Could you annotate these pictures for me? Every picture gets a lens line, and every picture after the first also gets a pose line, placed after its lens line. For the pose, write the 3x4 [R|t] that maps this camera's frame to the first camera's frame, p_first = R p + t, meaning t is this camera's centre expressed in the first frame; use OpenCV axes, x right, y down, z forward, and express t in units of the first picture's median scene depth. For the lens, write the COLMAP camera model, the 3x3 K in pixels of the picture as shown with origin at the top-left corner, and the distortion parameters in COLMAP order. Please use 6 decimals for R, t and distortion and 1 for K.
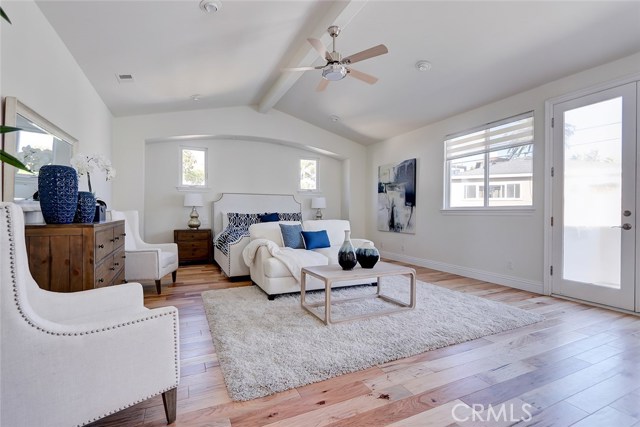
lens RADIAL K [[299.5, 0, 318.4], [0, 299.5, 215.1], [0, 0, 1]] dist [0.002936, -0.000029]
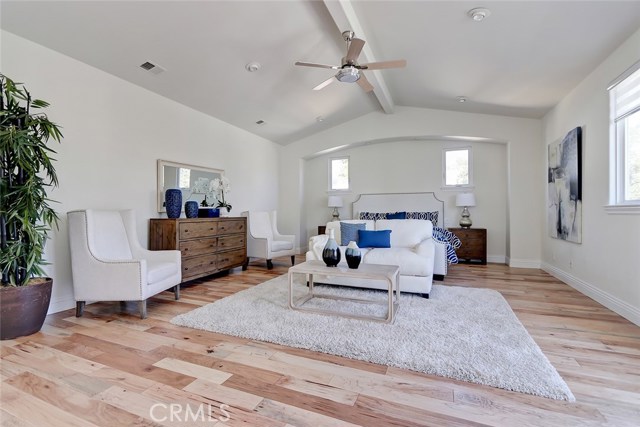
lens RADIAL K [[299.5, 0, 304.0], [0, 299.5, 213.2], [0, 0, 1]] dist [0.002936, -0.000029]
pose [[0.649458, -0.002291, -0.760394, 0.478439], [-0.001141, 0.999991, -0.003988, 0.000875], [0.760397, 0.003457, 0.649450, 0.145880]]
